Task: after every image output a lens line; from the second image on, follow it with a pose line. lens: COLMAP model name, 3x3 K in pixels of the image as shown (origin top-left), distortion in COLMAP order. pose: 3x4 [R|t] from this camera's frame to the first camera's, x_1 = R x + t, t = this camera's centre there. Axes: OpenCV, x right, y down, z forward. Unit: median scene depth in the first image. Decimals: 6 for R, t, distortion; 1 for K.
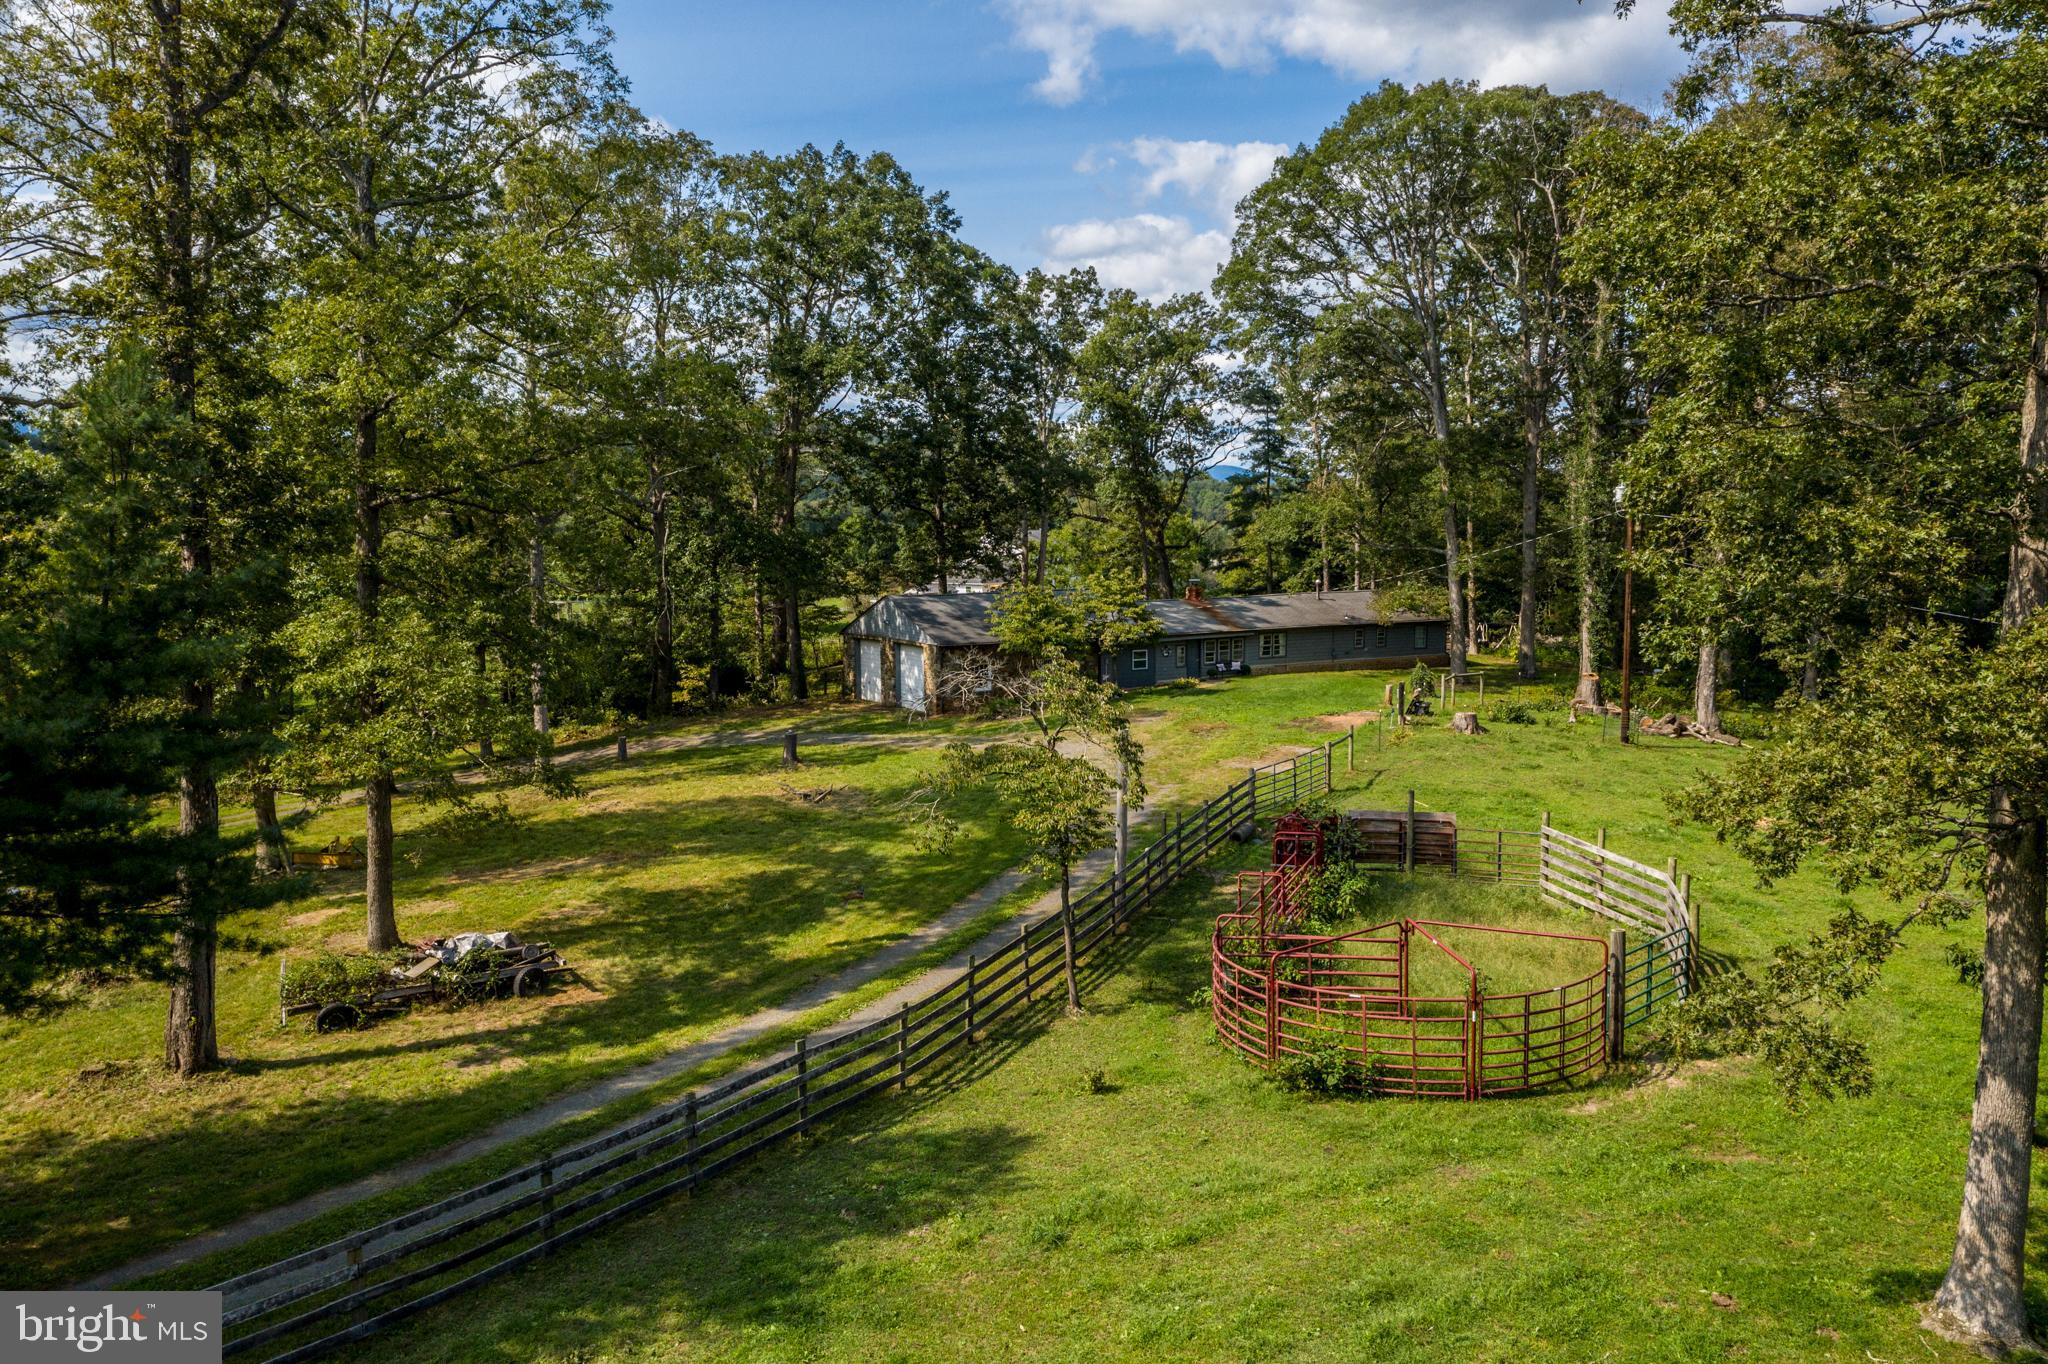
lens RADIAL K [[1679.4, 0, 1024.0], [0, 1679.4, 682.0], [0, 0, 1]] dist [0.000943, -0.003017]
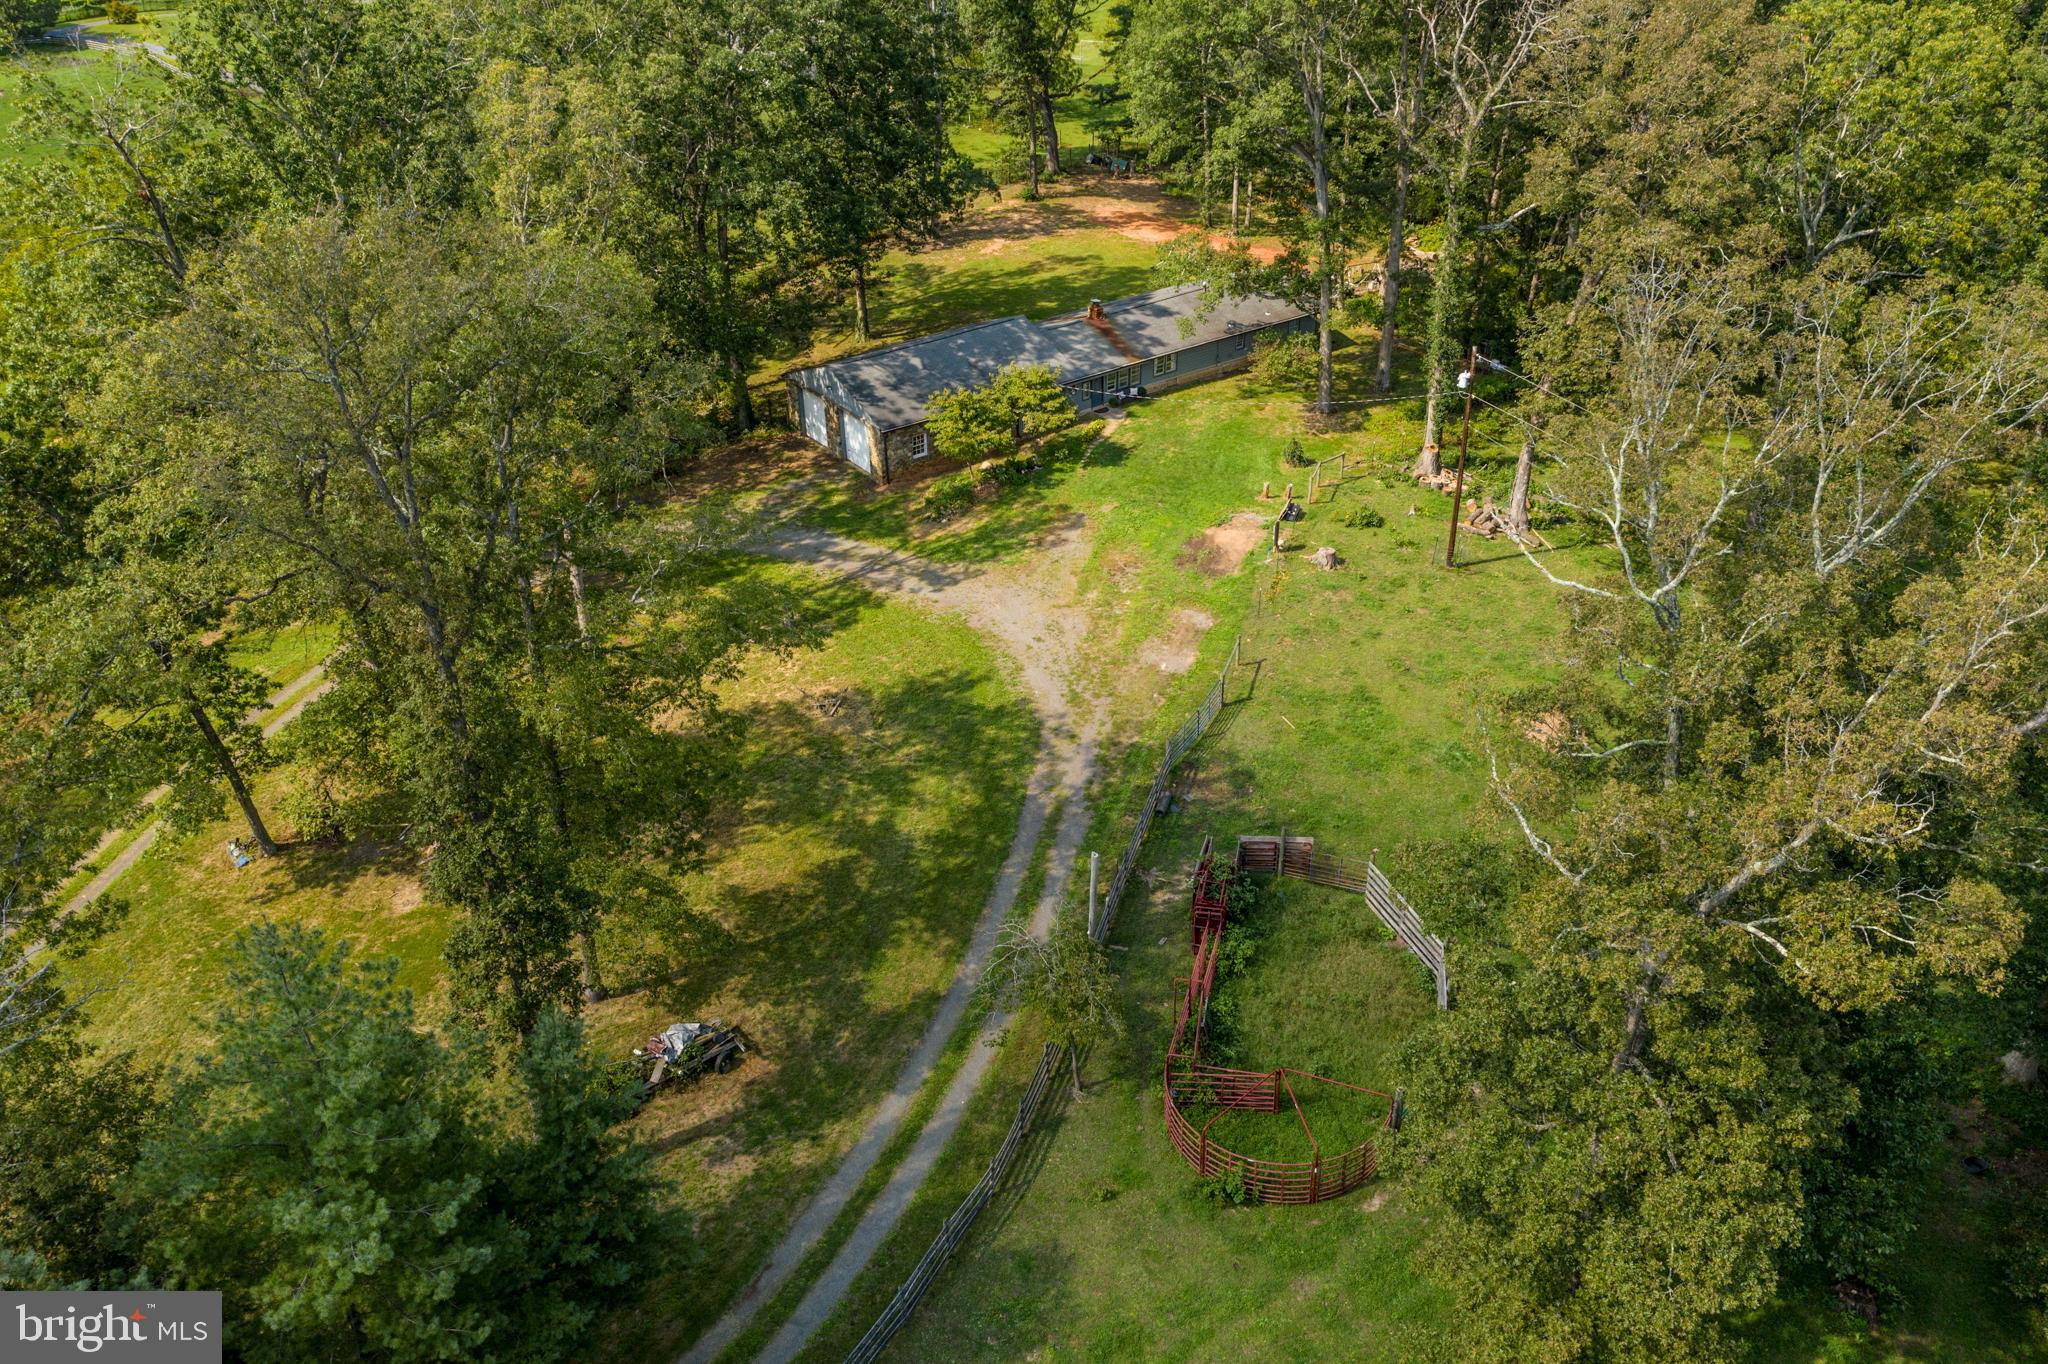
lens RADIAL K [[1704.0, 0, 1024.0], [0, 1704.0, 682.0], [0, 0, 1]] dist [-0.007226, -0.003020]
pose [[0.995510, -0.062769, 0.070850, -0.043796], [0.026776, 0.904677, 0.425255, -0.331987], [-0.090789, -0.421449, 0.902296, -0.124460]]
